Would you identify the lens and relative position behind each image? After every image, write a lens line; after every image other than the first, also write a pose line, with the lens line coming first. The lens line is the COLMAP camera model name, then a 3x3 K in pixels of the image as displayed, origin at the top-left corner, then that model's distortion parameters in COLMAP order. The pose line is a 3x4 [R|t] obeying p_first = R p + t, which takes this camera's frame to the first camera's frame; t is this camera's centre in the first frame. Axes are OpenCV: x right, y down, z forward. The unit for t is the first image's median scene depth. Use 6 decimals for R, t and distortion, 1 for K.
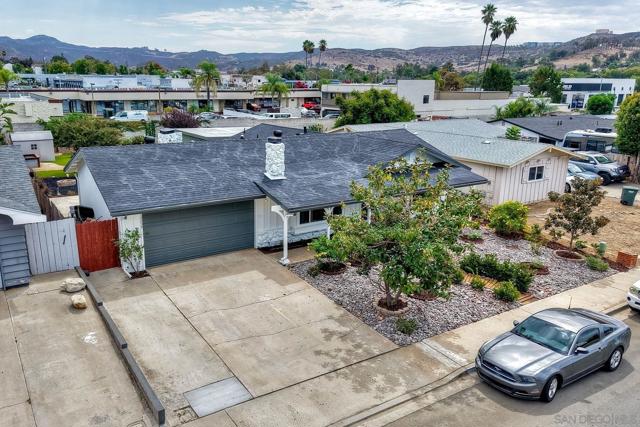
lens RADIAL K [[512.6, 0, 295.9], [0, 512.6, 212.7], [0, 0, 1]] dist [0.023892, -0.012288]
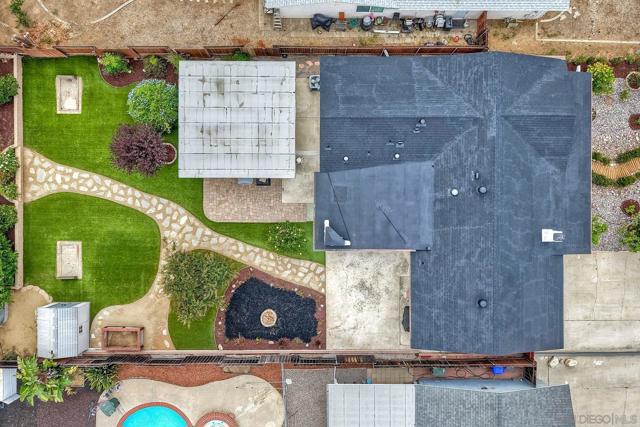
lens RADIAL K [[515.3, 0, 321.7], [0, 515.3, 204.6], [0, 0, 1]] dist [0.022244, -0.016013]
pose [[0.540737, -0.841187, -0.002963, -0.305627], [0.204086, 0.127773, 0.970579, -1.625372], [-0.816059, -0.525432, 0.240766, 1.215450]]
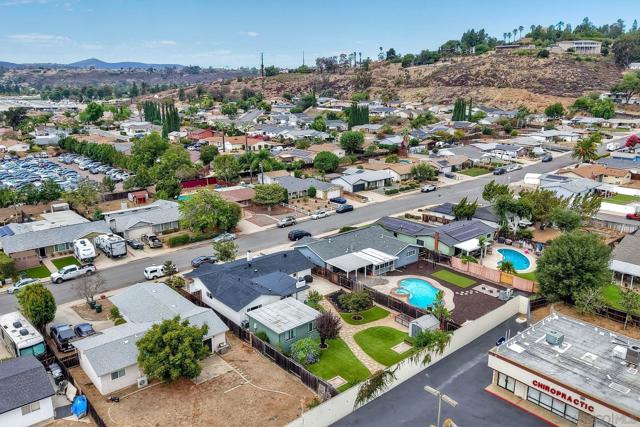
lens RADIAL K [[519.4, 0, 314.8], [0, 519.4, 194.5], [0, 0, 1]] dist [0.033723, -0.008852]
pose [[-0.991781, 0.020851, -0.126233, -0.047066], [-0.039987, 0.886691, 0.460630, -2.294692], [0.121534, 0.461892, -0.878570, 4.217766]]
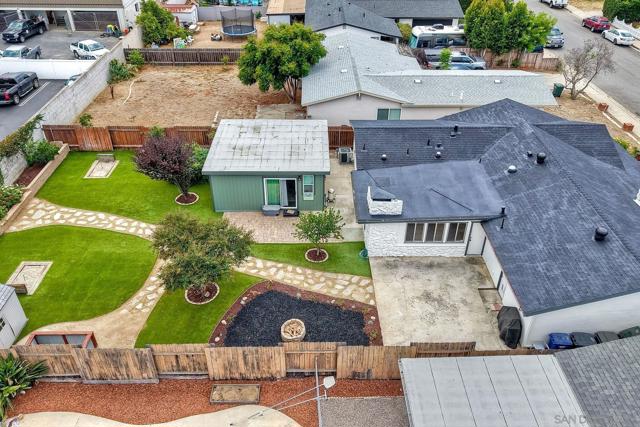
lens RADIAL K [[519.4, 0, 314.8], [0, 519.4, 194.5], [0, 0, 1]] dist [0.033723, -0.008852]
pose [[0.535188, -0.460823, 0.707966, -1.271620], [0.214169, 0.884733, 0.413980, -0.748397], [-0.817133, -0.069933, 0.572192, 0.936064]]
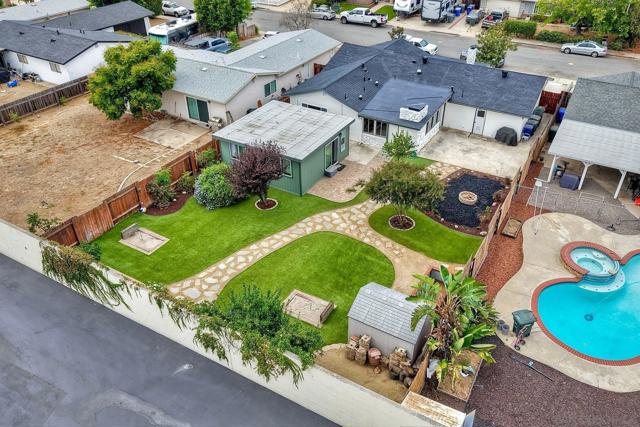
lens RADIAL K [[515.3, 0, 321.7], [0, 515.3, 204.6], [0, 0, 1]] dist [0.022244, -0.016013]
pose [[-0.449050, -0.503011, 0.738467, -1.619866], [0.219704, 0.738947, 0.636936, -1.131120], [-0.866074, 0.448261, -0.221310, 2.256753]]
